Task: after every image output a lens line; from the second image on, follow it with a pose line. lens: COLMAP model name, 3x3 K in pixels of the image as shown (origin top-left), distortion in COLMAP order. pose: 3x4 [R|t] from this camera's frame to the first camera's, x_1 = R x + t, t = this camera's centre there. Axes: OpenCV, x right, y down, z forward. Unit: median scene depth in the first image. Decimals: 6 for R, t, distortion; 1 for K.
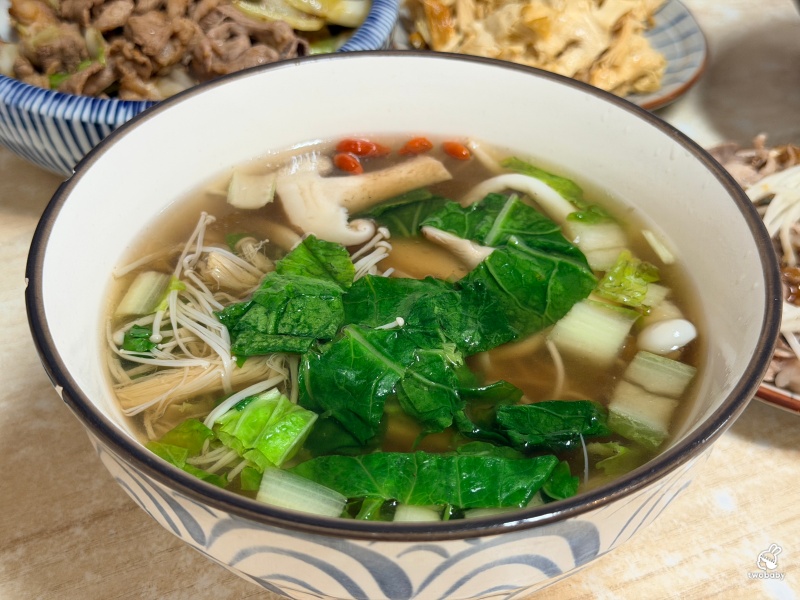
lens RADIAL K [[1175.6, 0, 400.0], [0, 1175.6, 300.0], [0, 0, 1]] dist [0.282733, -0.782386]
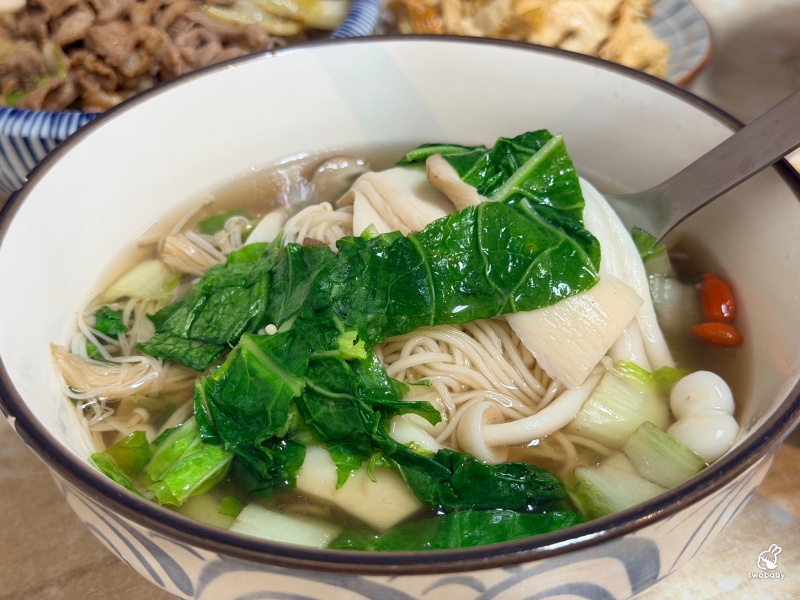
lens RADIAL K [[1175.6, 0, 400.0], [0, 1175.6, 300.0], [0, 0, 1]] dist [0.282733, -0.782386]
pose [[0.998244, -0.058847, 0.006781, -0.006963], [0.059072, 0.997446, -0.040147, 0.025615], [-0.004401, 0.040478, 0.999171, 0.093355]]
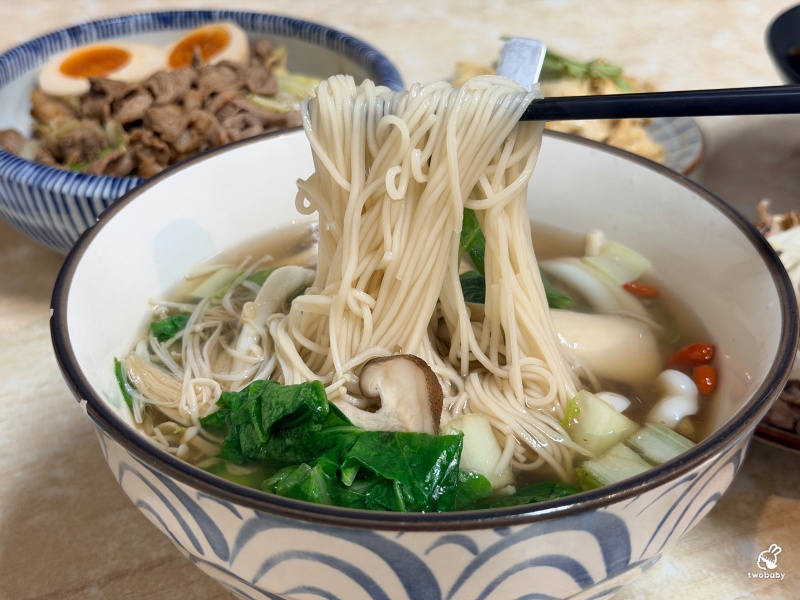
lens RADIAL K [[1175.6, 0, 400.0], [0, 1175.6, 300.0], [0, 0, 1]] dist [0.282733, -0.782386]
pose [[0.999767, -0.021603, -0.000400, -0.011053], [0.021322, 0.989440, -0.143368, 0.088379], [0.003493, 0.143326, 0.989669, -0.001855]]
